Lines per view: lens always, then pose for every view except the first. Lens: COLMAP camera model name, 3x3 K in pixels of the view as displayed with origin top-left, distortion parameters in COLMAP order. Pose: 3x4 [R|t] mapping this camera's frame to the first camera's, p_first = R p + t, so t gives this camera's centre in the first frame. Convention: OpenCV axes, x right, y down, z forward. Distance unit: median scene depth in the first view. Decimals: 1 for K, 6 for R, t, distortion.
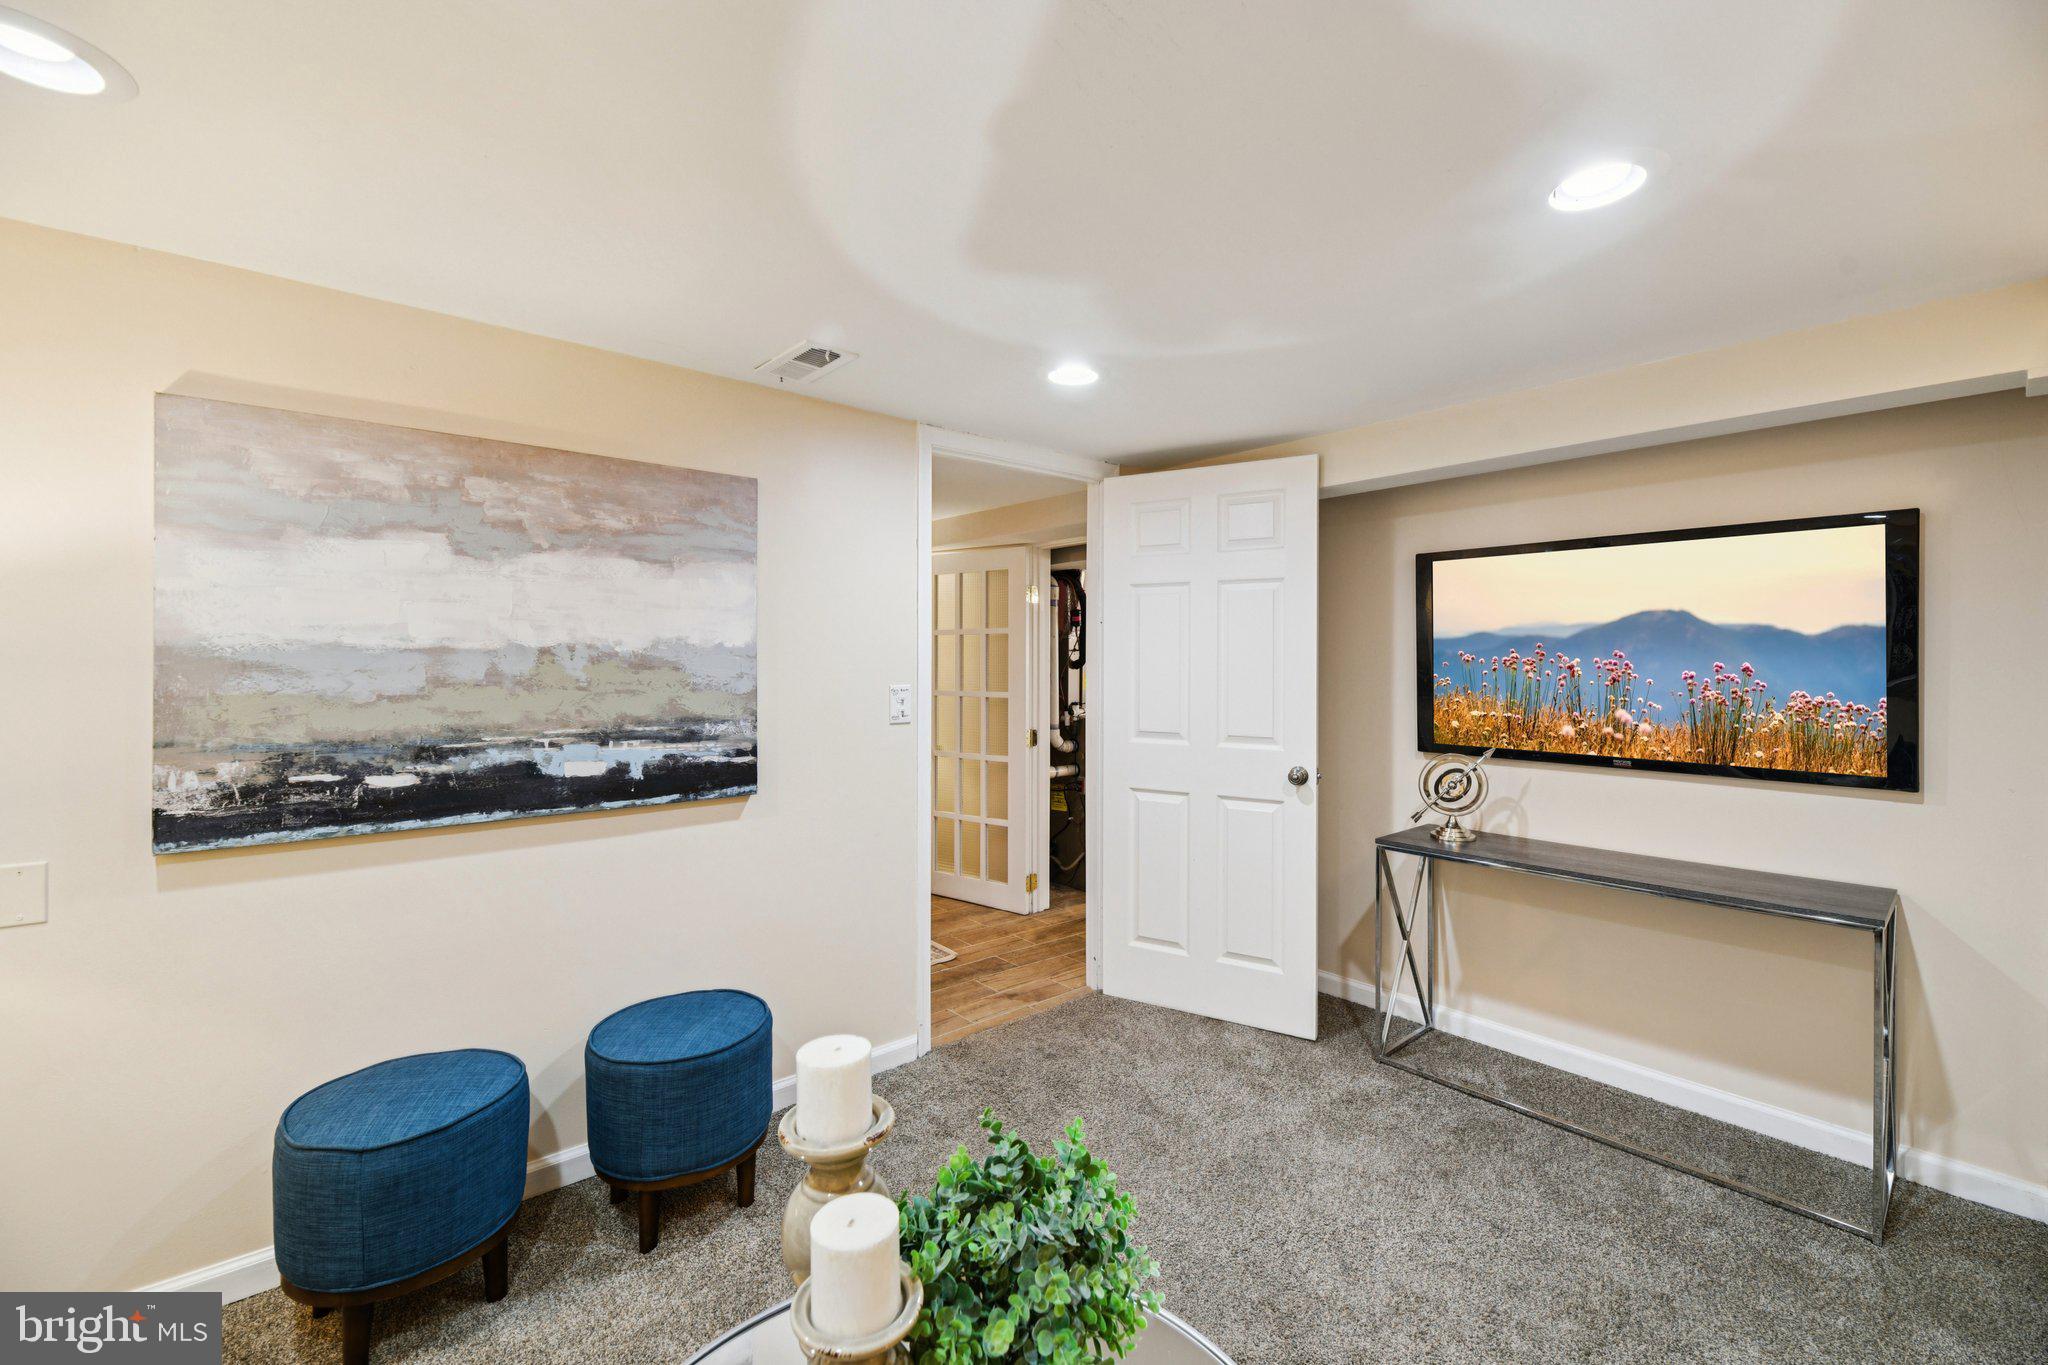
lens RADIAL K [[839.1, 0, 1033.9], [0, 839.1, 668.0], [0, 0, 1]] dist [0.000216, -0.003537]
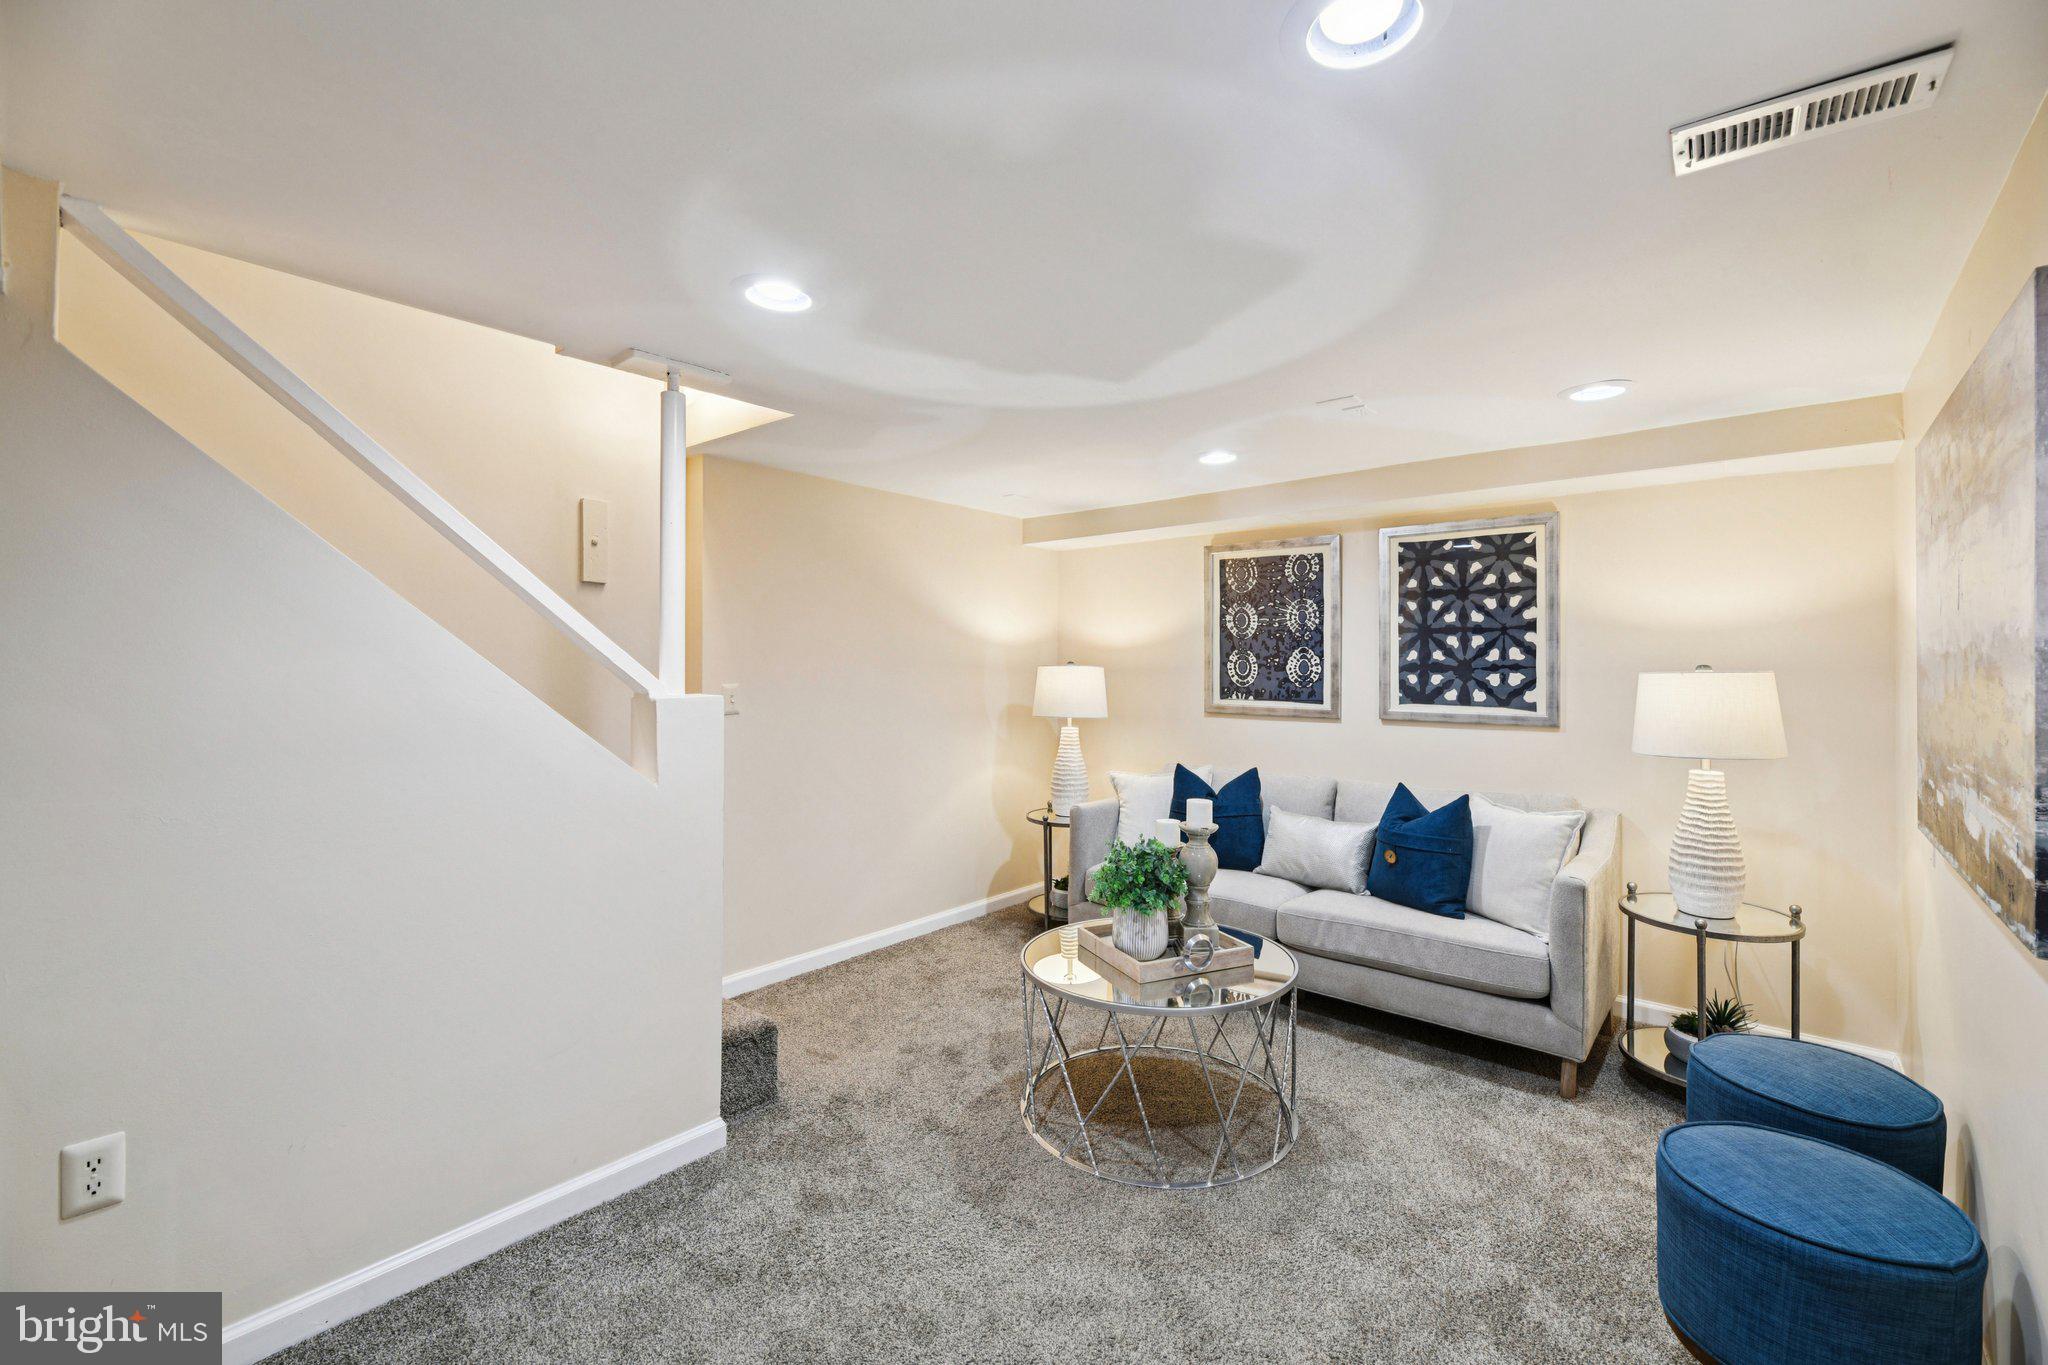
lens RADIAL K [[856.9, 0, 1036.0], [0, 856.9, 658.3], [0, 0, 1]] dist [-0.001443, -0.000216]
pose [[-0.987741, -0.002254, -0.156086, 0.328538], [-0.000943, 0.999964, -0.008470, -0.008948], [0.156099, -0.008219, -0.987707, 1.606762]]
